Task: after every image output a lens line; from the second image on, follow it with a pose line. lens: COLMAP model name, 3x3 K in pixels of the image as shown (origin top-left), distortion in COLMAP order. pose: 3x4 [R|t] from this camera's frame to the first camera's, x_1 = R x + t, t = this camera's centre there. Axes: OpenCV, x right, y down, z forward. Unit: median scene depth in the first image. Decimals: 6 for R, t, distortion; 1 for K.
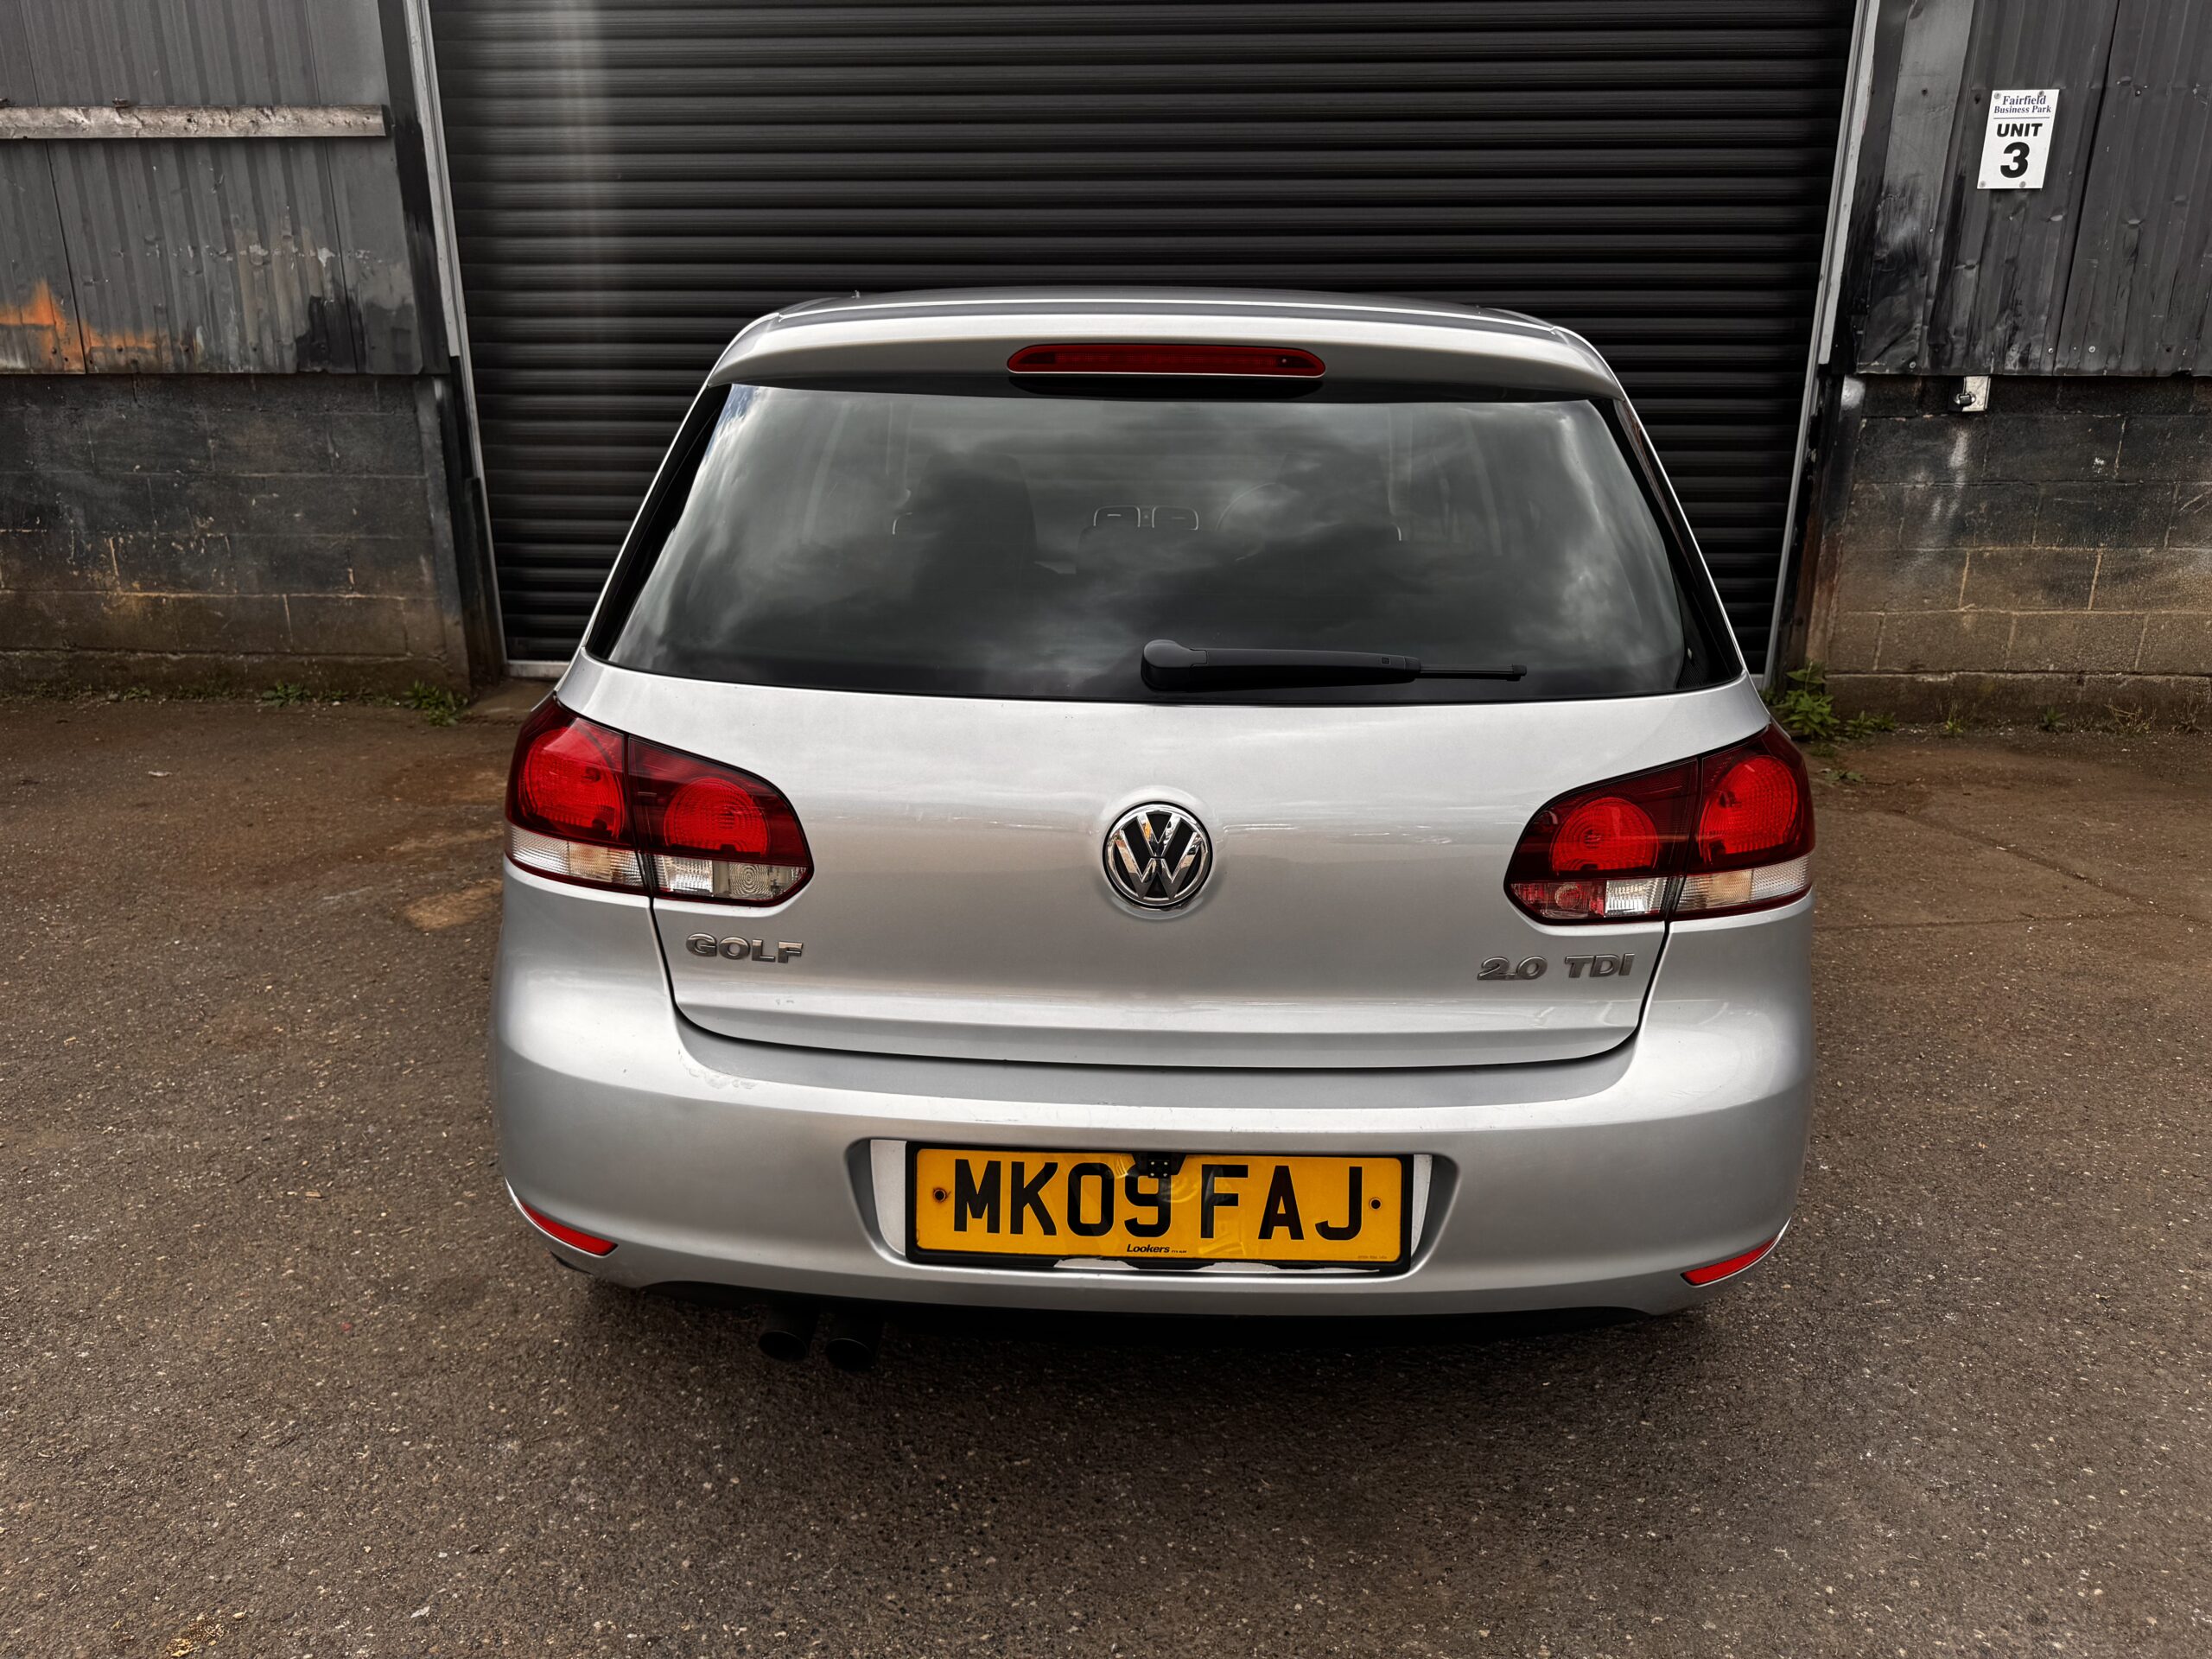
lens RADIAL K [[1590.1, 0, 1098.2], [0, 1590.1, 833.5], [0, 0, 1]] dist [0.006423, -0.007060]
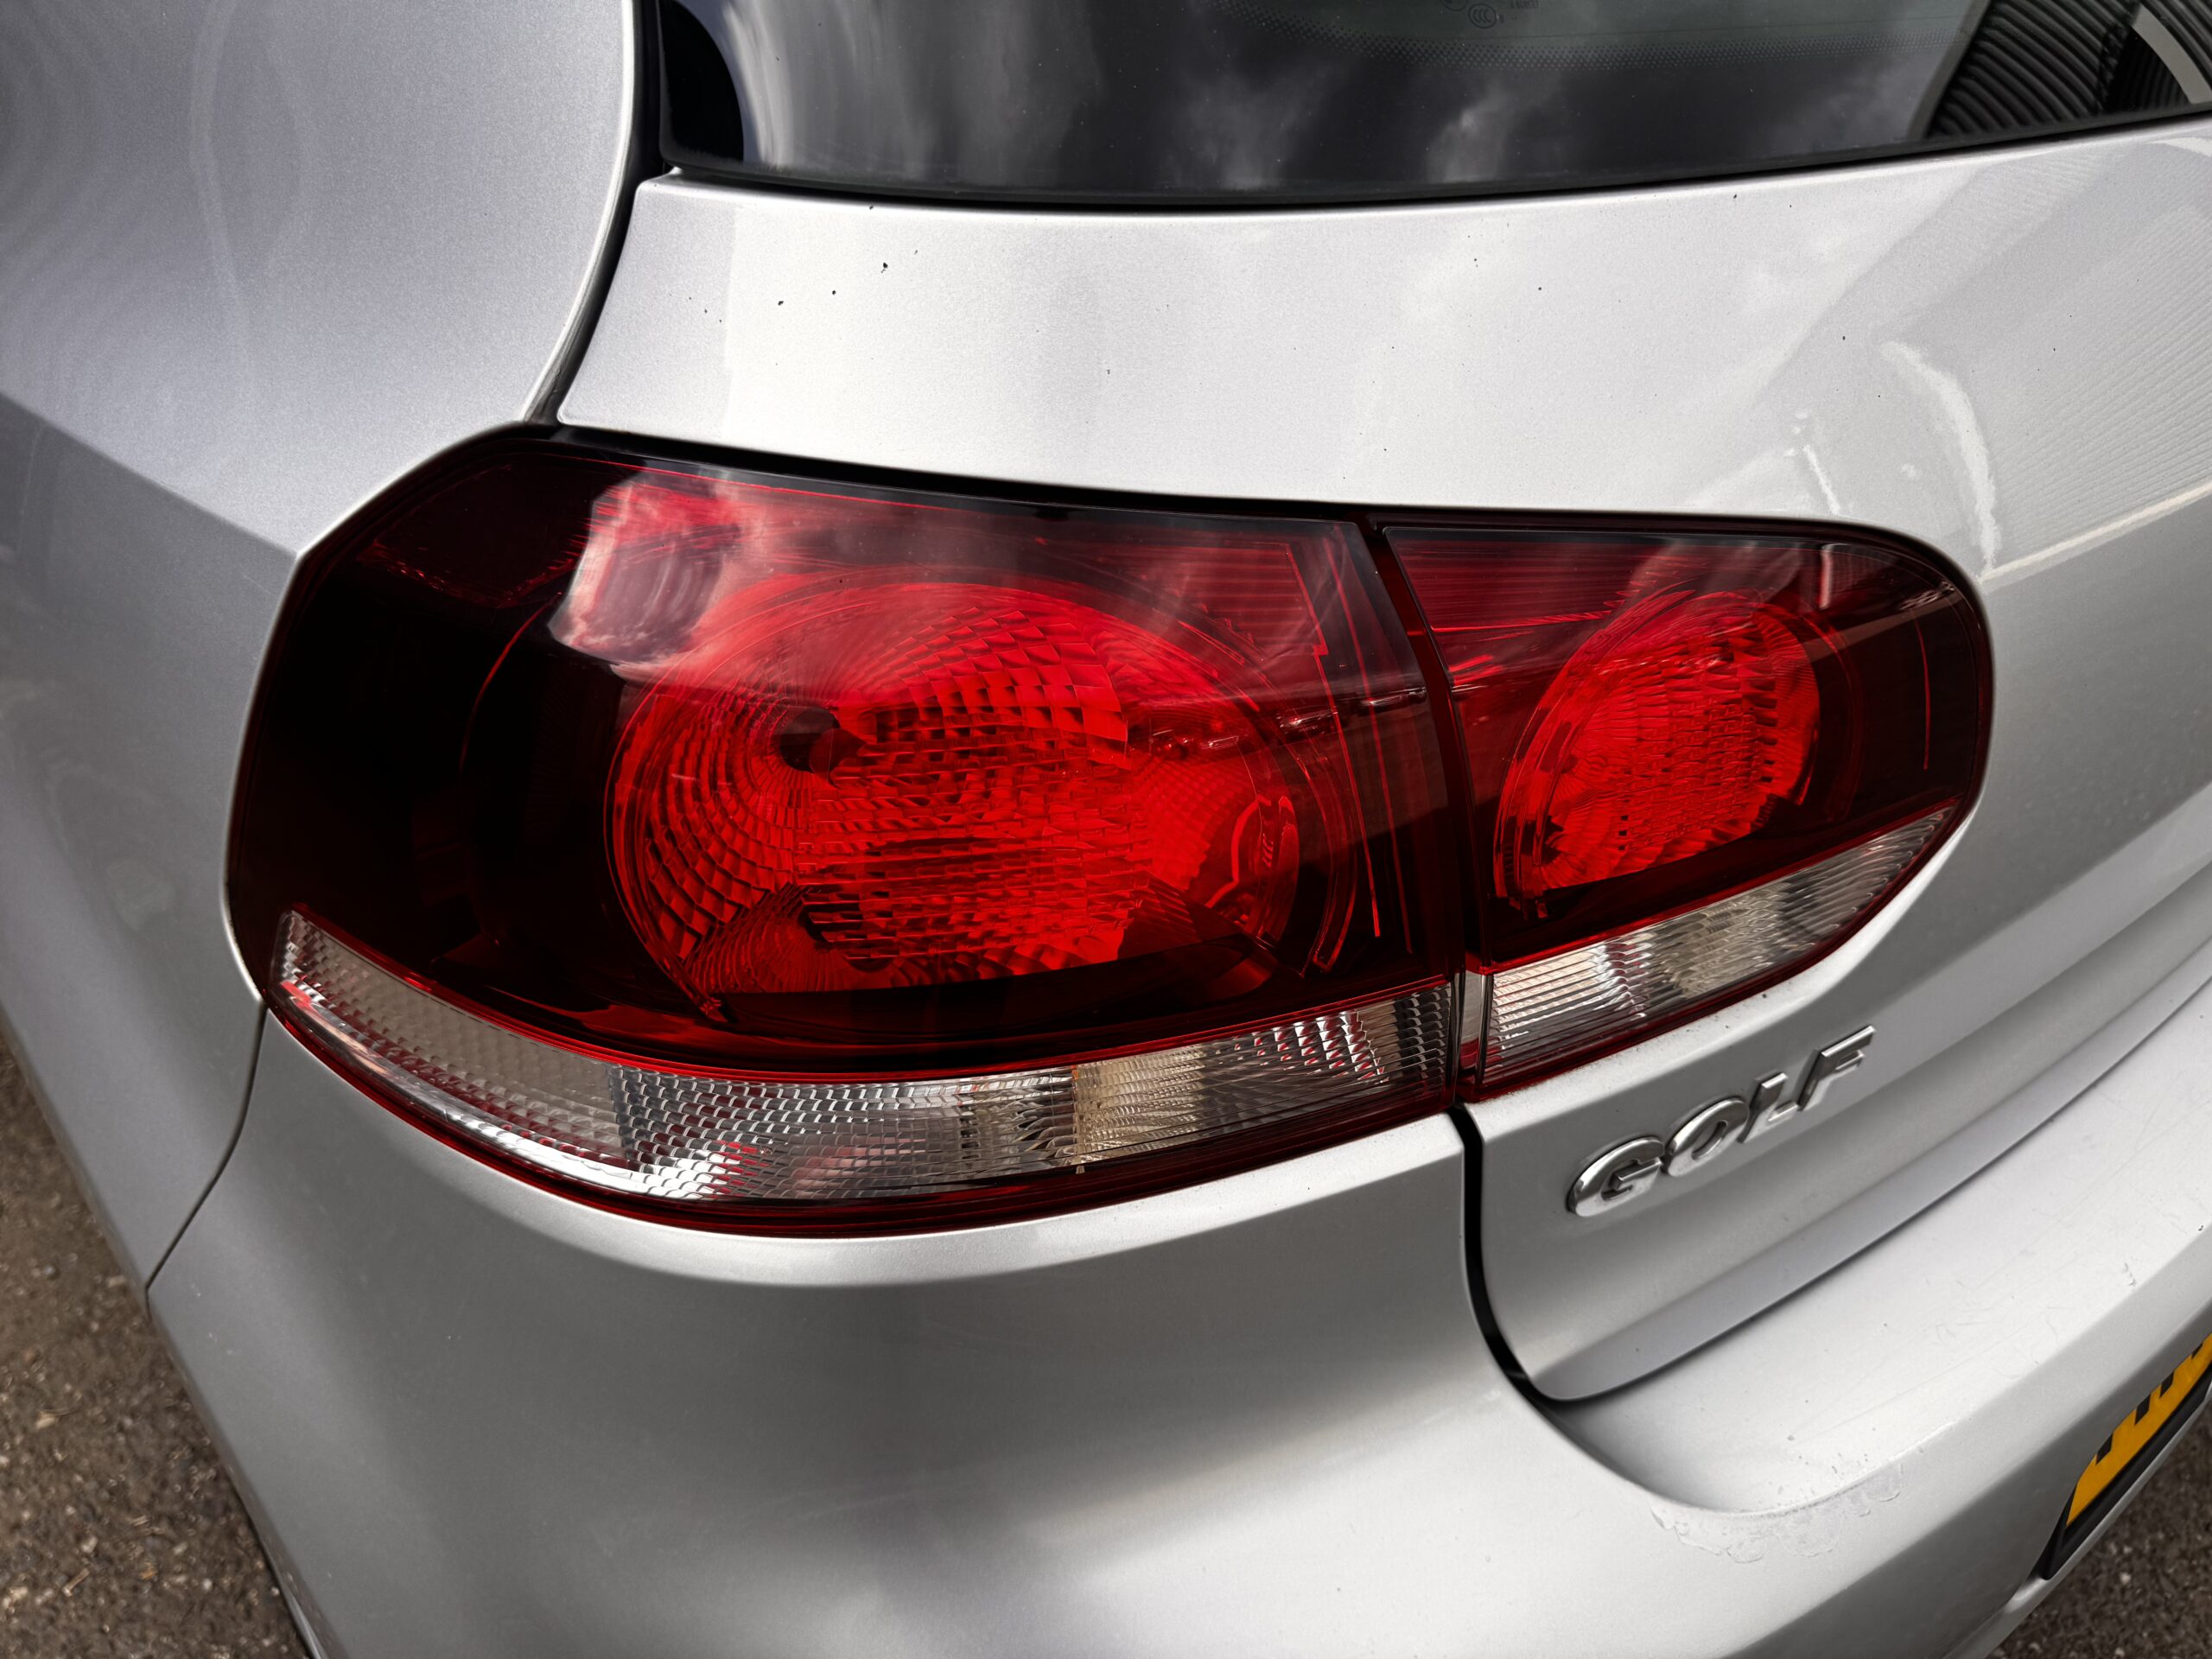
lens RADIAL K [[1584.8, 0, 1108.8], [0, 1584.8, 827.5], [0, 0, 1]] dist [0.008068, -0.006903]
pose [[0.734669, -0.368059, 0.569907, -0.153770], [0.214556, 0.922978, 0.319496, -0.032805], [-0.643605, -0.112446, 0.757052, 0.287994]]
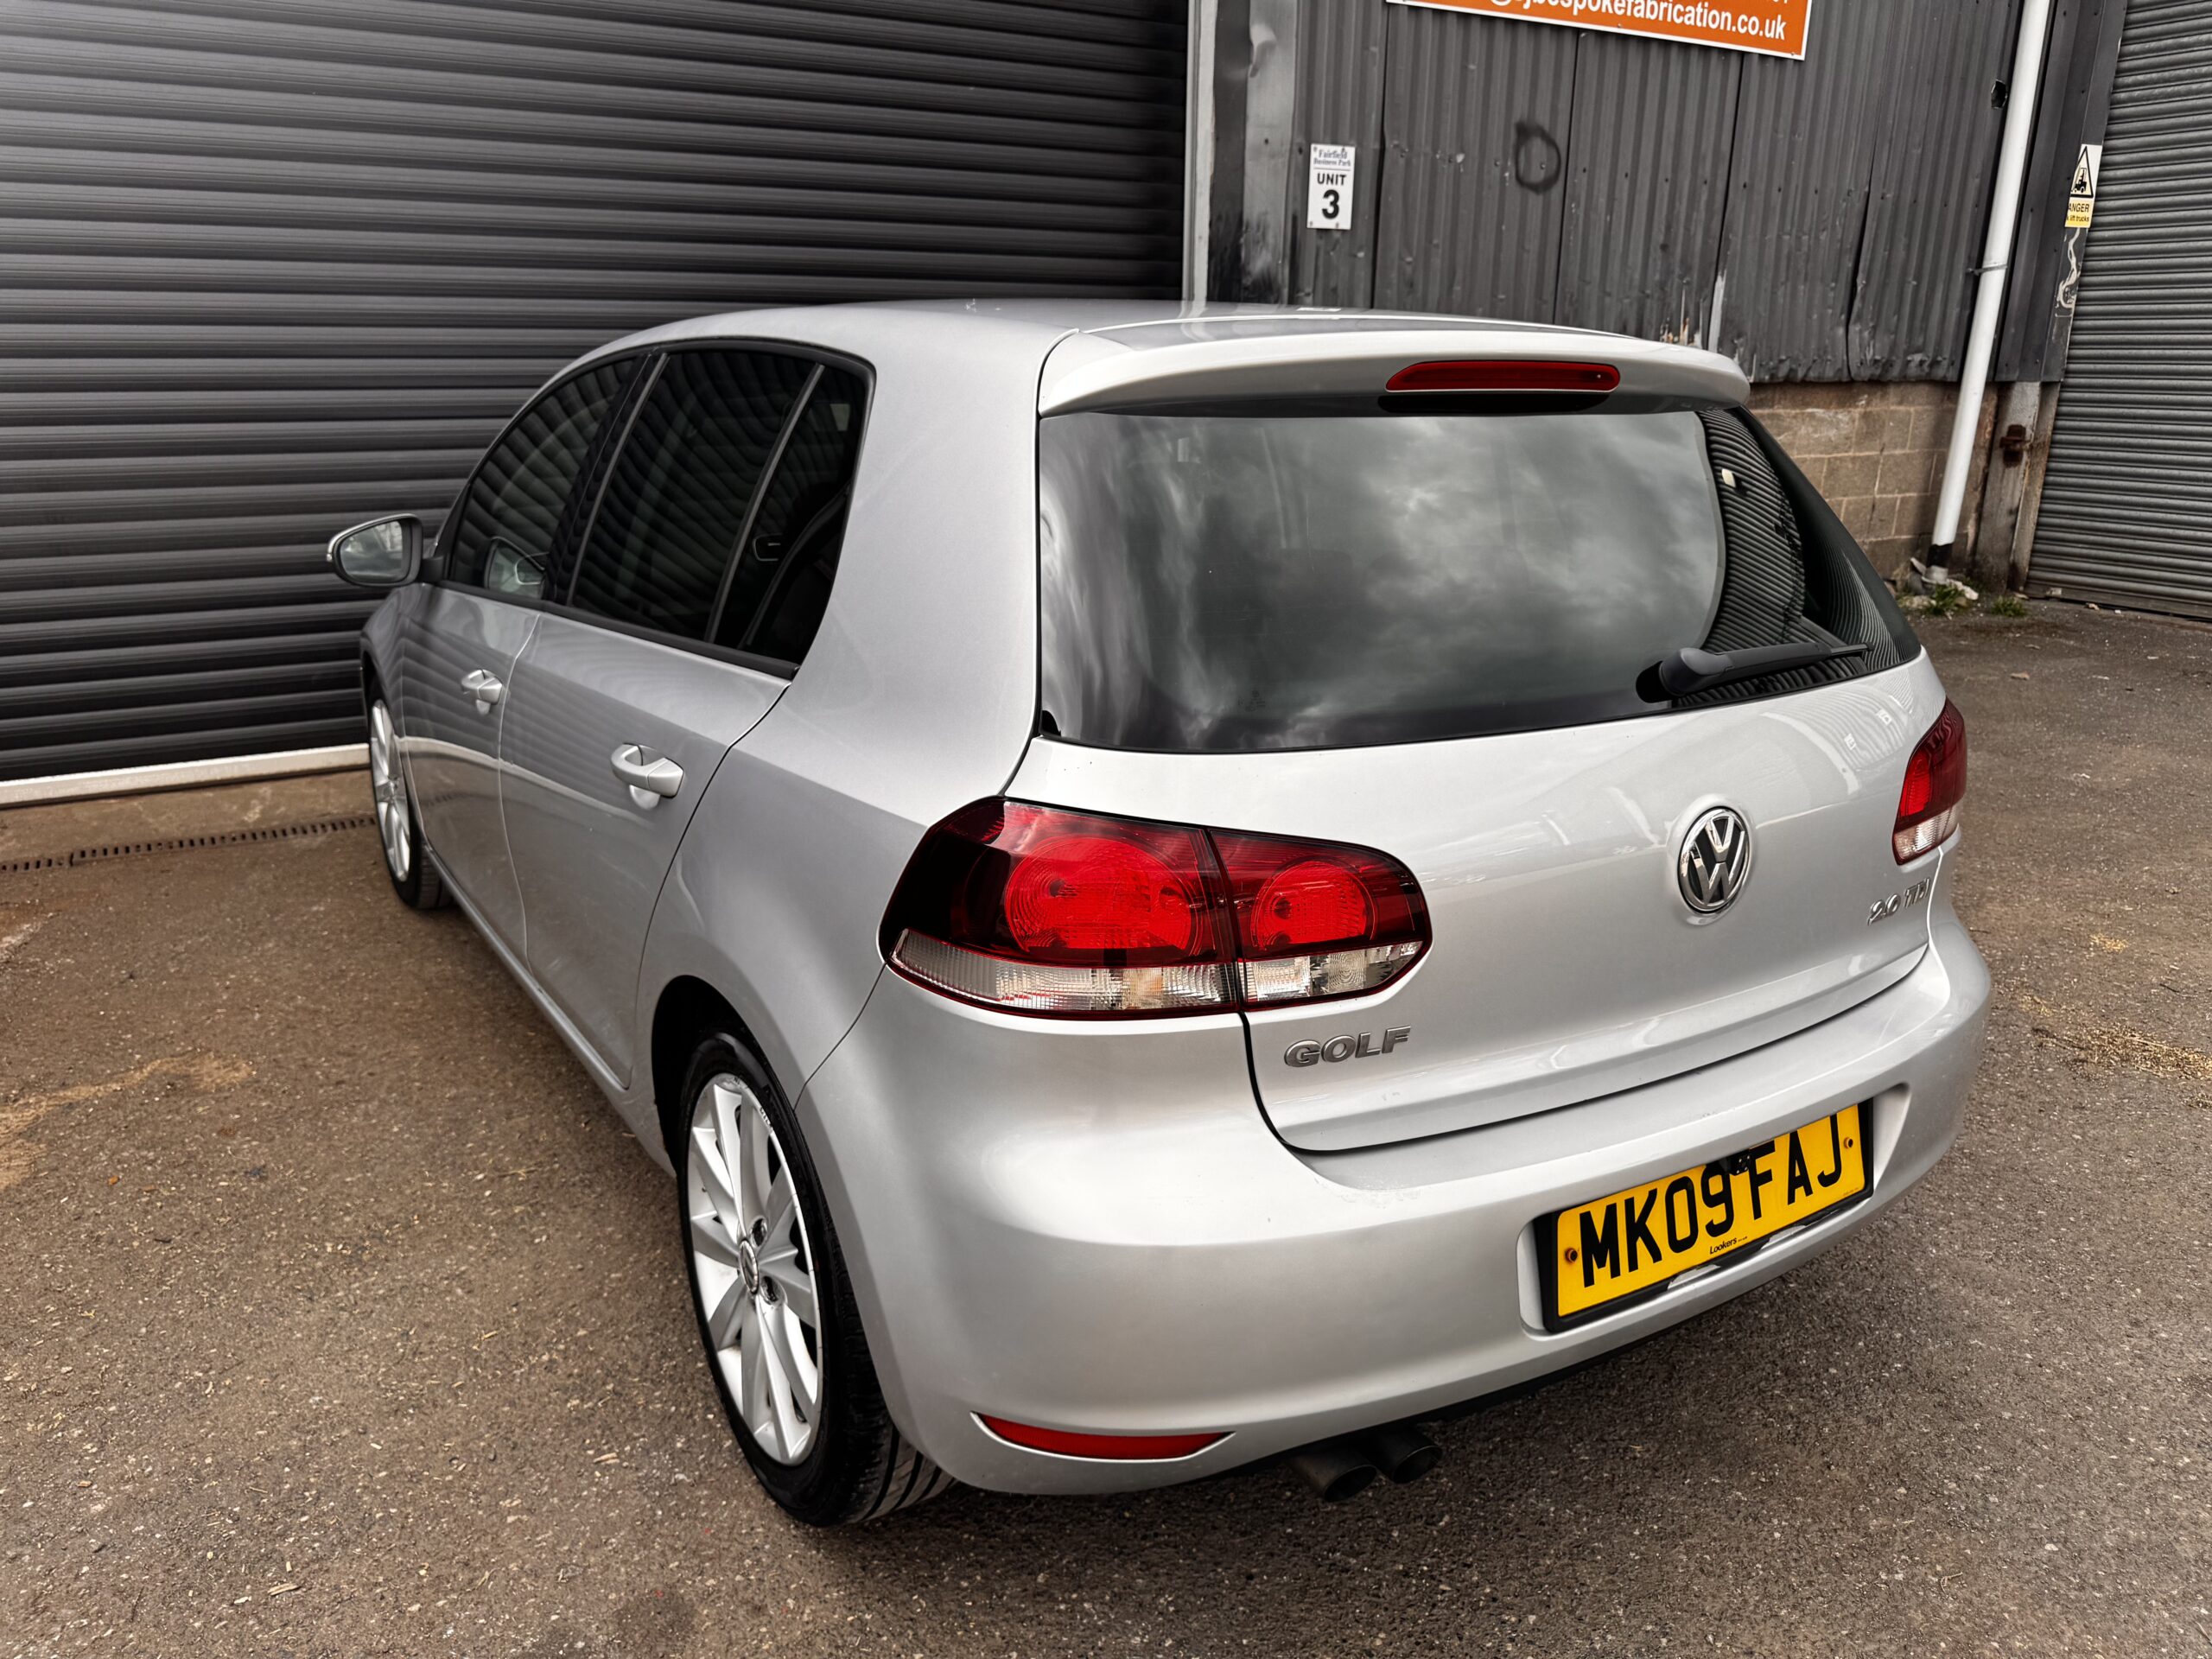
lens RADIAL K [[1587.8, 0, 1106.0], [0, 1587.8, 829.5], [0, 0, 1]] dist [0.008209, -0.007099]
pose [[0.836634, -0.155437, 0.525245, -0.260931], [0.160823, 0.986337, 0.035722, -0.033296], [-0.523621, 0.054585, 0.850201, 0.107679]]
